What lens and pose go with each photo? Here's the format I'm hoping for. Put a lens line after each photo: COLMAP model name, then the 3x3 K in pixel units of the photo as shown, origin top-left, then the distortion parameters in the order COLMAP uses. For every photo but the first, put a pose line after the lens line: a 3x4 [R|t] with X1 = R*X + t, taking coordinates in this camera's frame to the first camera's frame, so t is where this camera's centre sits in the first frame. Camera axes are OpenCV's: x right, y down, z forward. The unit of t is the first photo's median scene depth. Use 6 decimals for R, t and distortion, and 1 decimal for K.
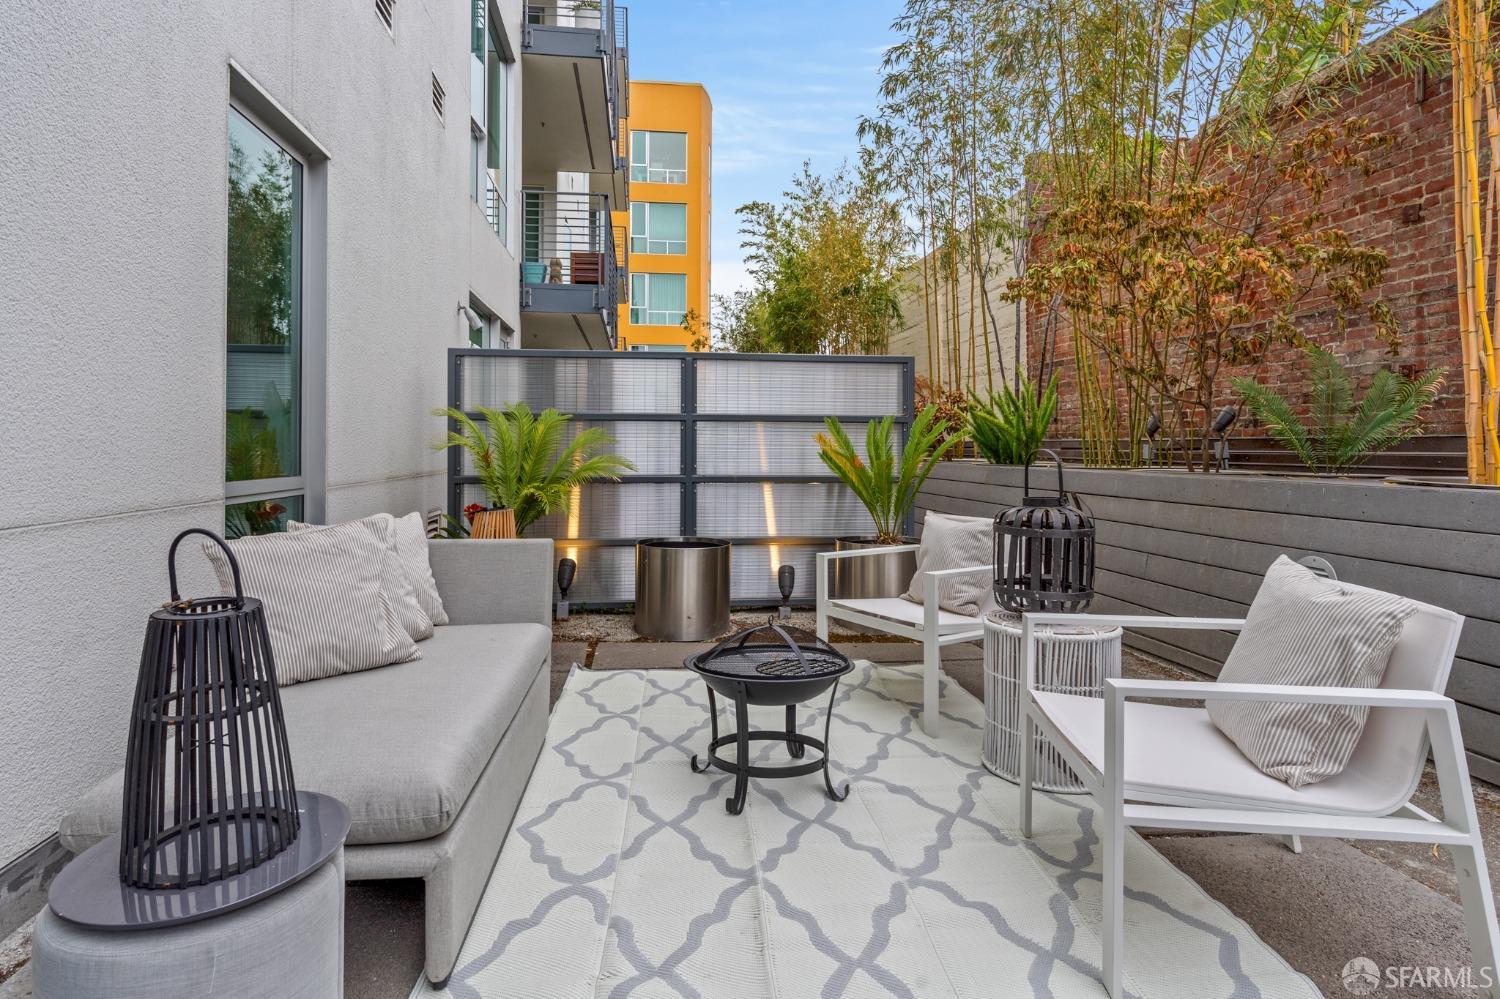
lens RADIAL K [[814.7, 0, 739.8], [0, 814.7, 440.6], [0, 0, 1]] dist [0.014997, 0.000508]
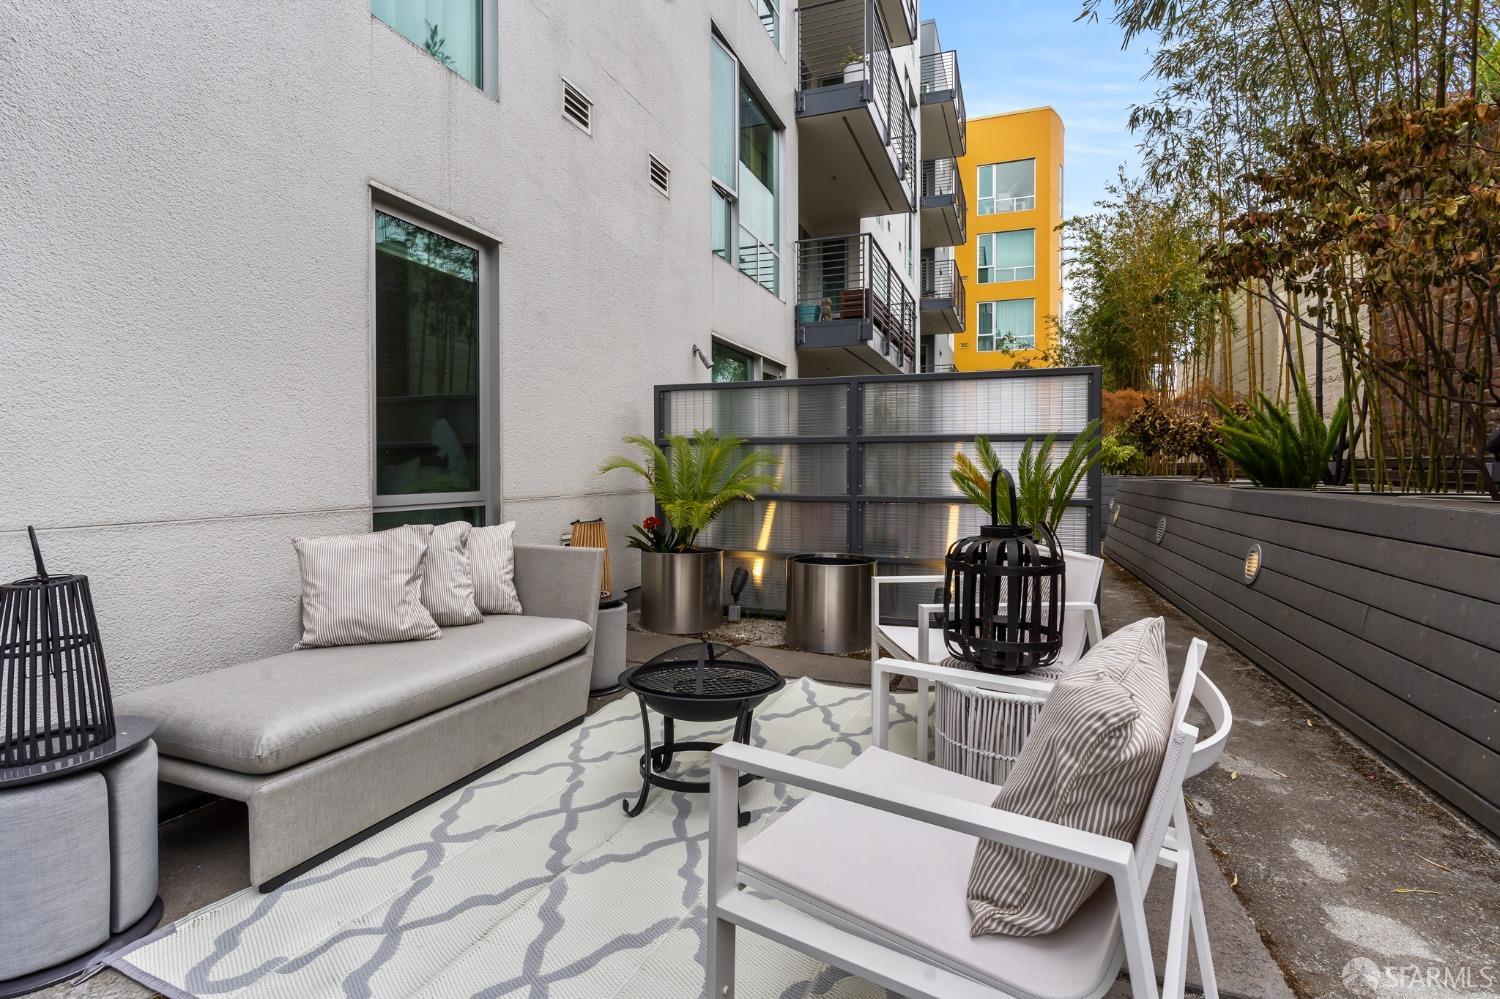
lens RADIAL K [[733.8, 0, 744.7], [0, 733.8, 482.6], [0, 0, 1]] dist [-0.004436, -0.000775]
pose [[0.886645, 0.006620, -0.462402, 0.271155], [0.005955, 0.999651, 0.025730, 0.001703], [0.462411, -0.025567, 0.886297, 0.116498]]
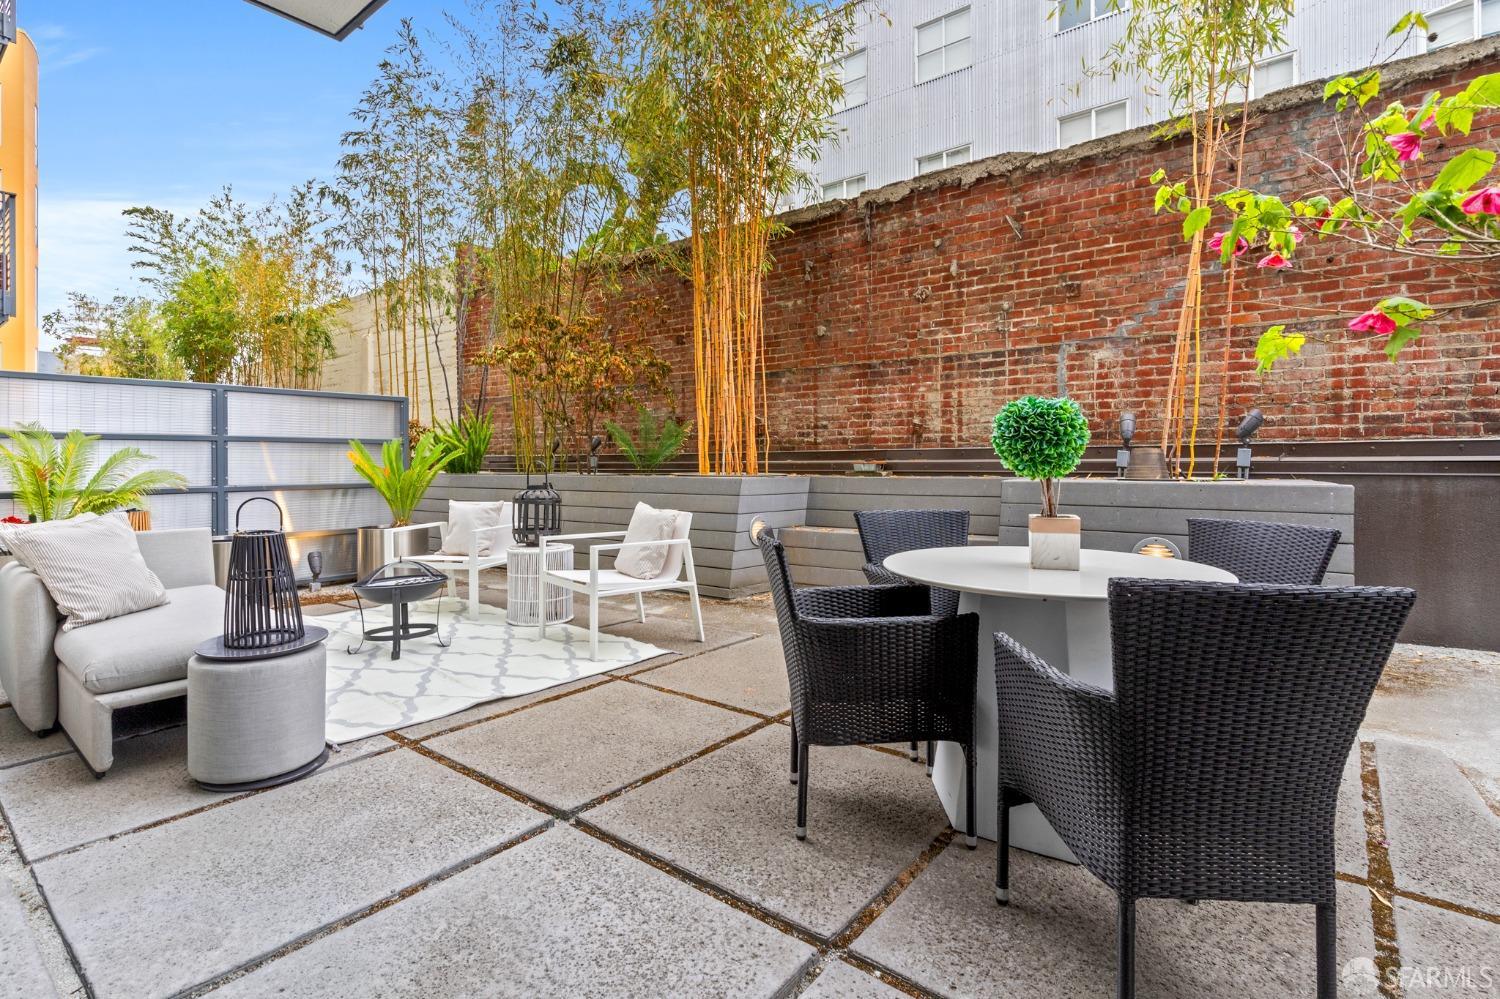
lens RADIAL K [[728.8, 0, 749.8], [0, 728.8, 455.7], [0, 0, 1]] dist [0.000068, 0.000197]
pose [[0.713141, -0.002320, 0.701017, -0.284013], [0.003104, 0.999995, 0.000152, -0.000603], [-0.701014, 0.002068, 0.713145, -0.355475]]
